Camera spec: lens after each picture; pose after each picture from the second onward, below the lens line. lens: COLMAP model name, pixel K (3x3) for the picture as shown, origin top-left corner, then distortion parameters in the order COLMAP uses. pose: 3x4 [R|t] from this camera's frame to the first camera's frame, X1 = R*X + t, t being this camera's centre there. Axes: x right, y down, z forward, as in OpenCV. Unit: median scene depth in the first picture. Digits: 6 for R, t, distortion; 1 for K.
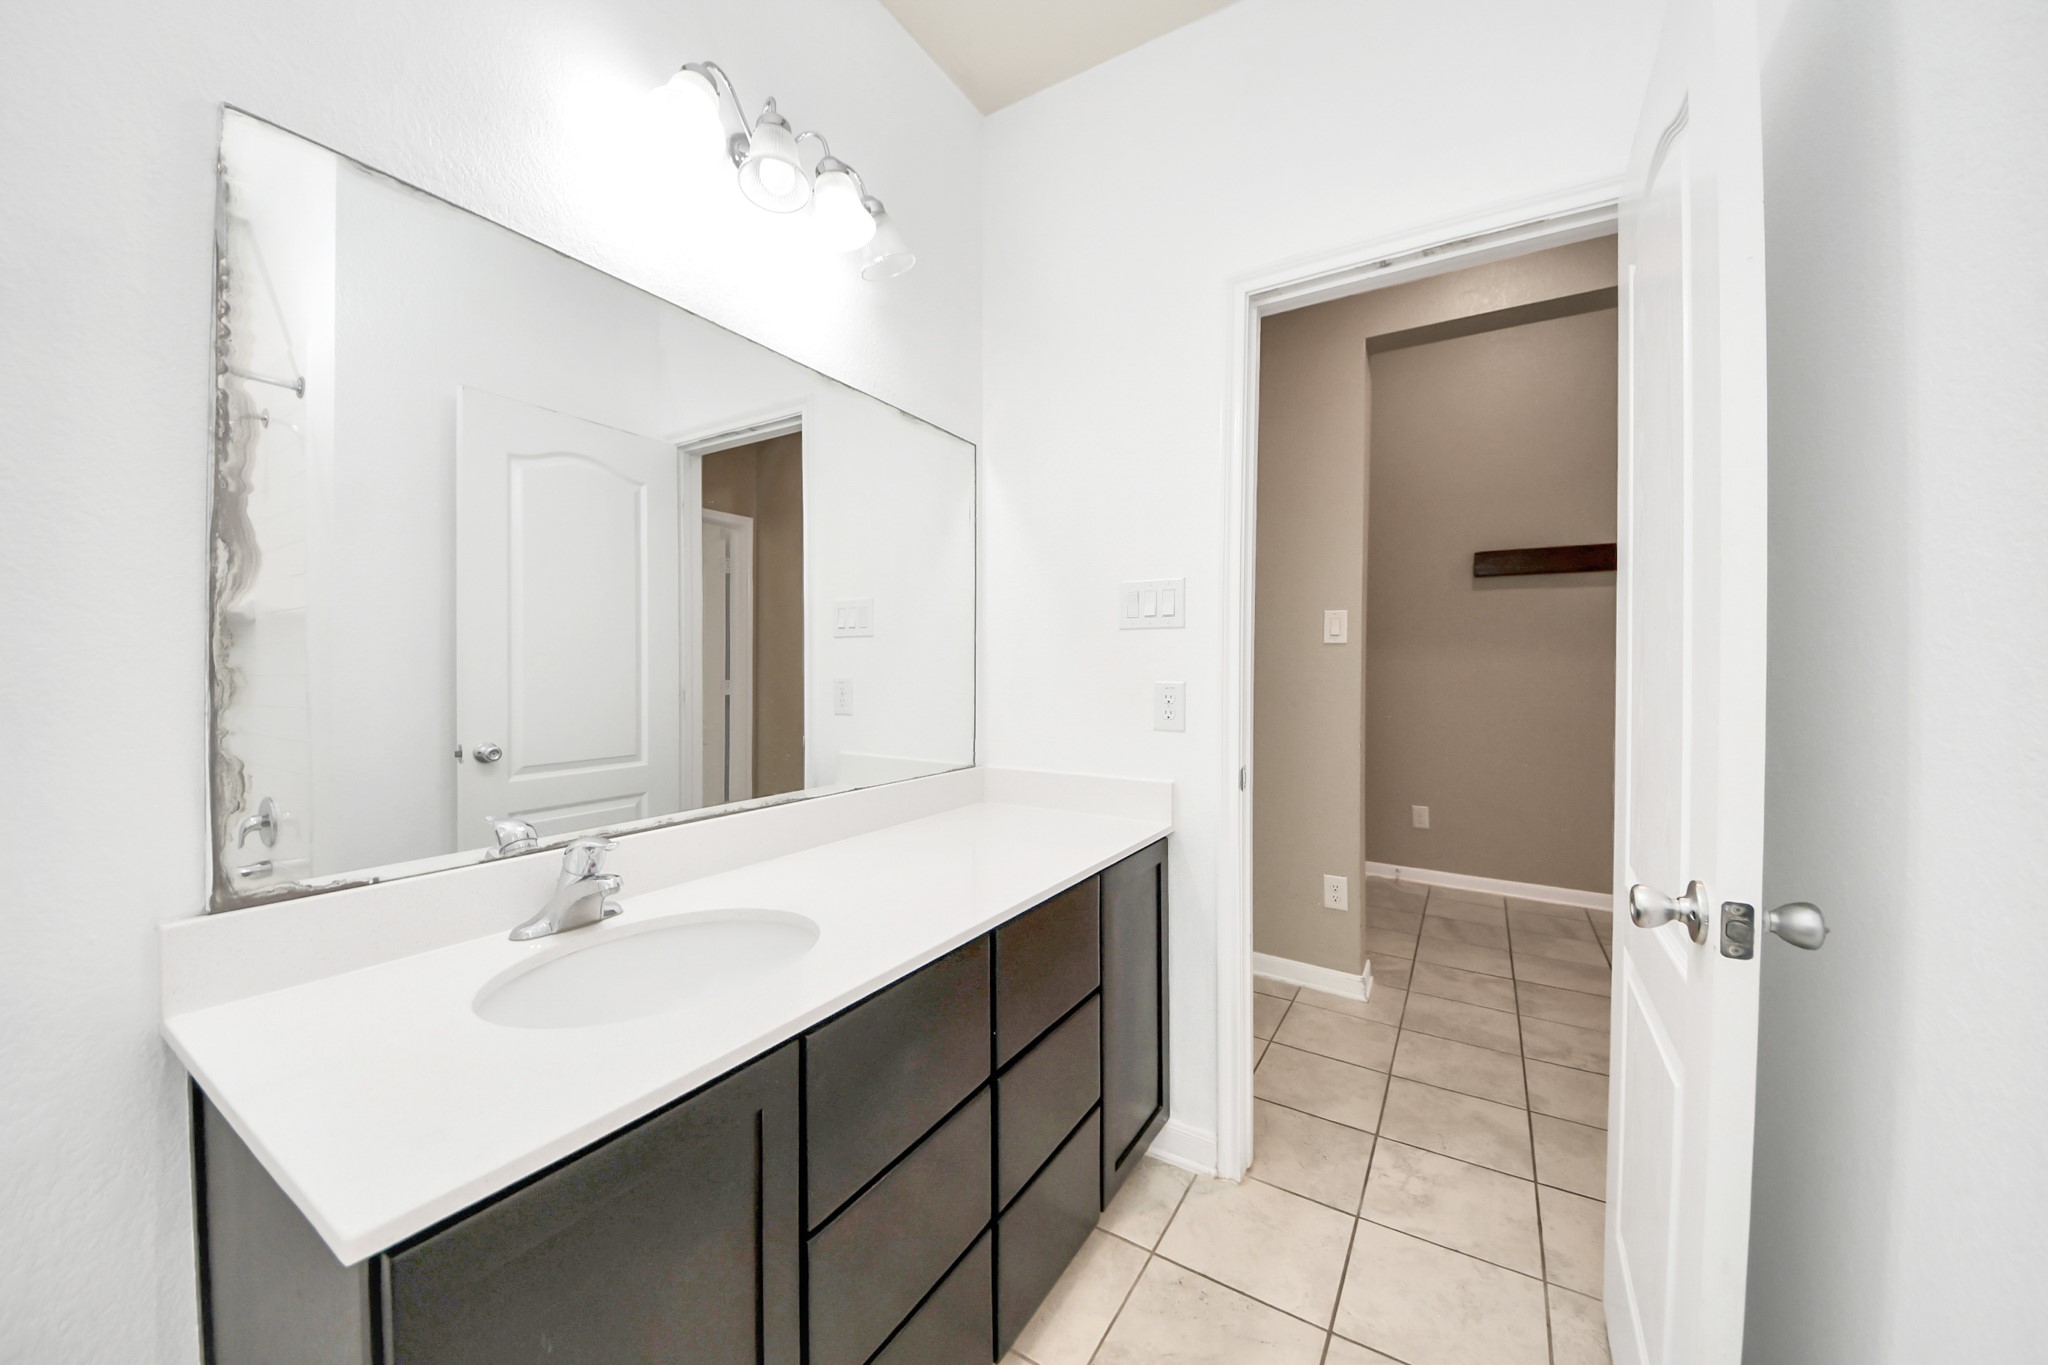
lens RADIAL K [[733.3, 0, 1017.4], [0, 733.3, 686.0], [0, 0, 1]] dist [0.000260, -0.003470]
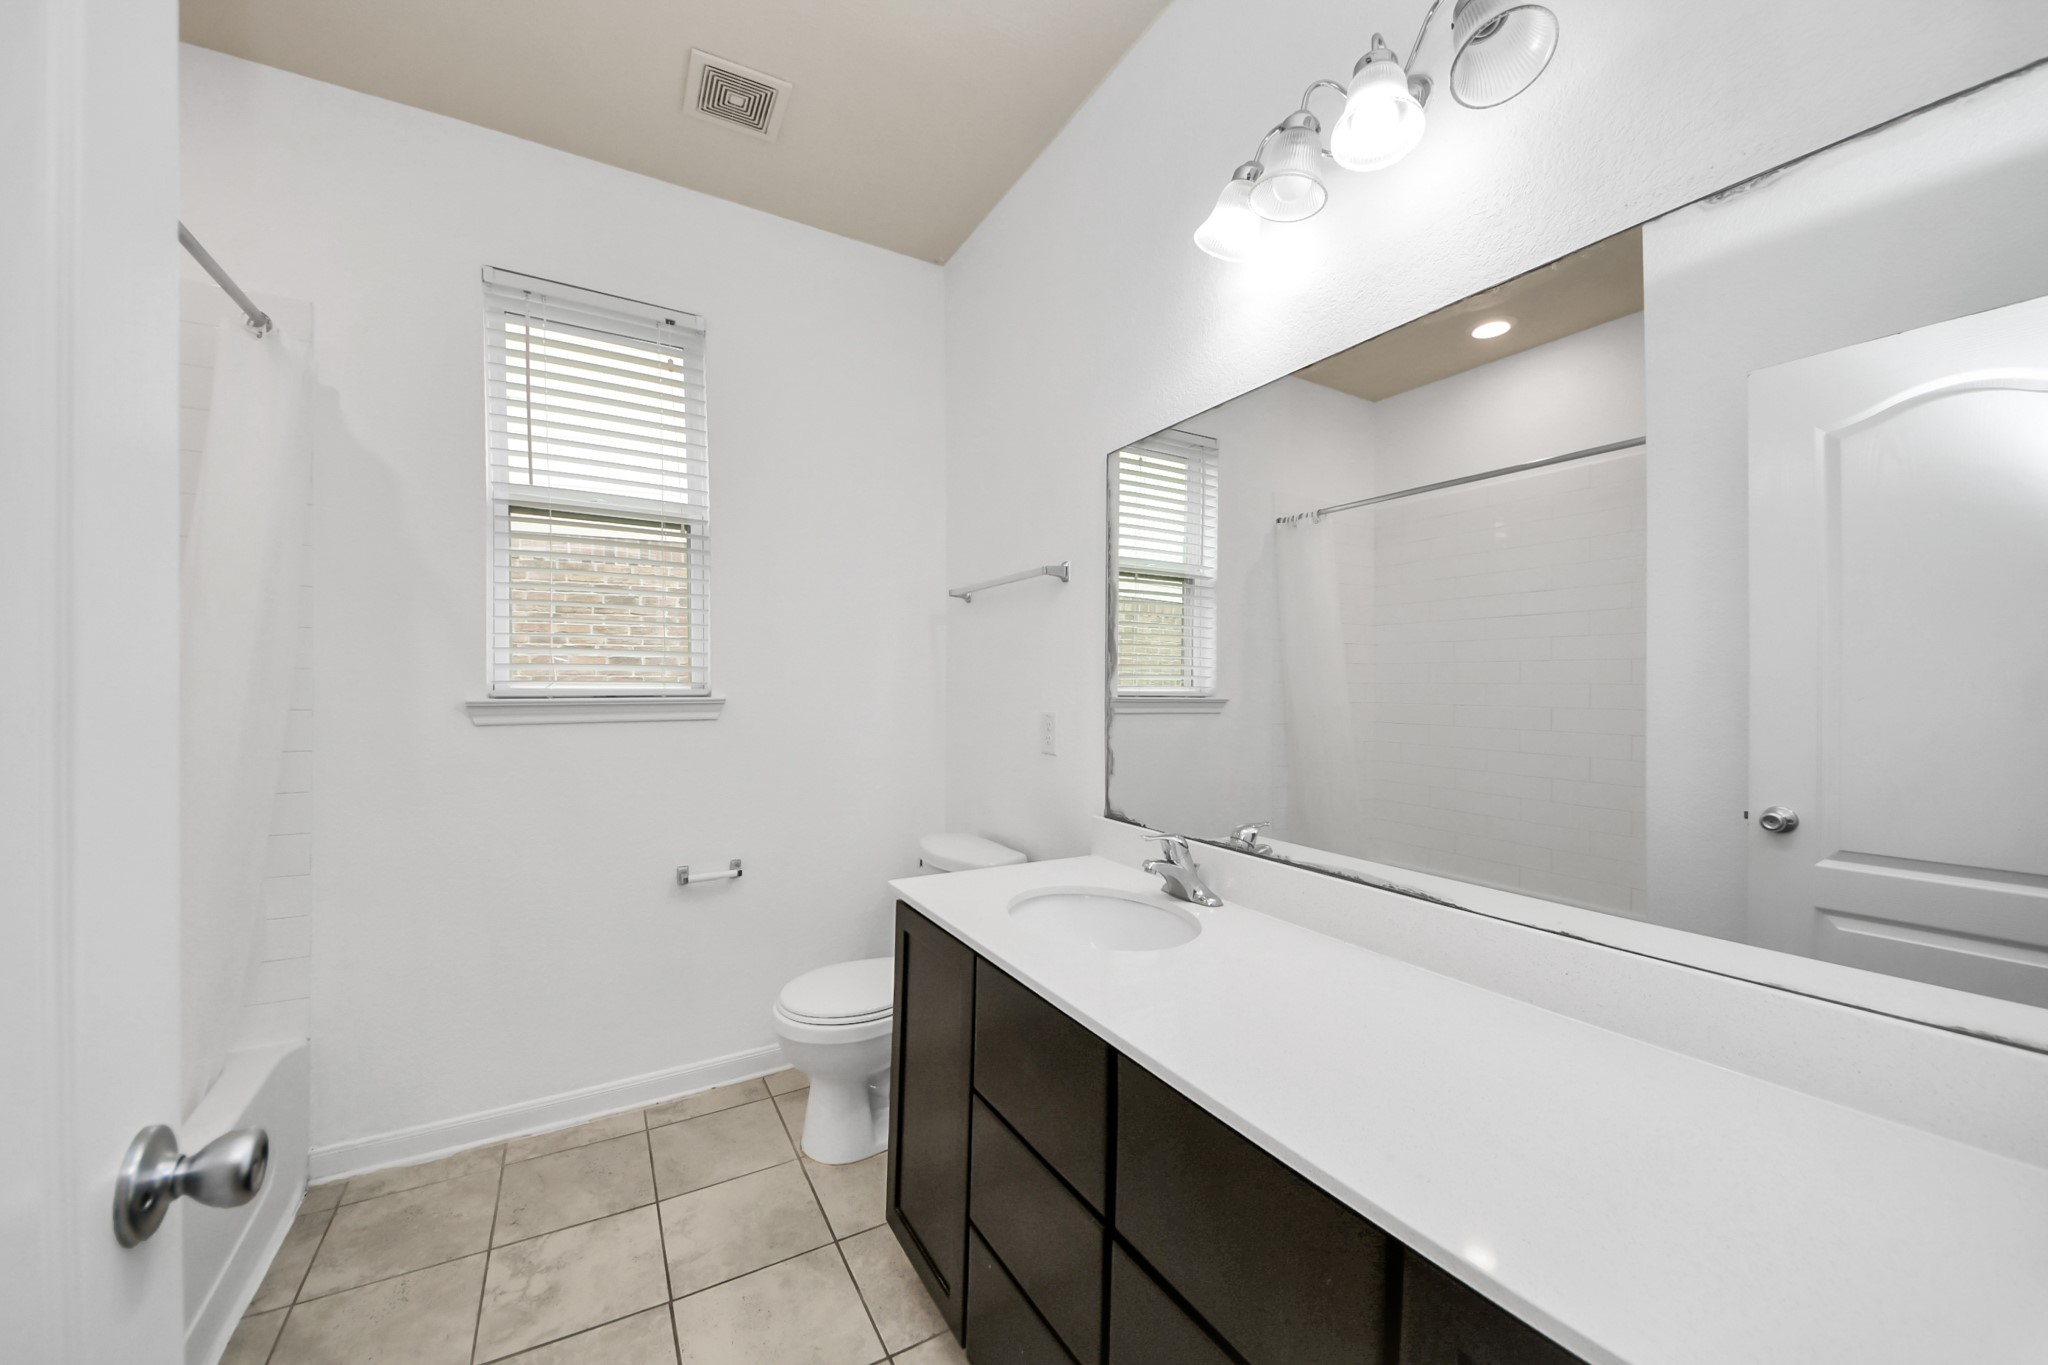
lens RADIAL K [[733.3, 0, 1012.4], [0, 733.3, 696.9], [0, 0, 1]] dist [0.000260, -0.003470]
pose [[-0.477649, 0.004345, -0.878540, 0.332400], [-0.027009, 0.999442, 0.019627, -0.031539], [0.878135, 0.033103, -0.477266, 0.581515]]
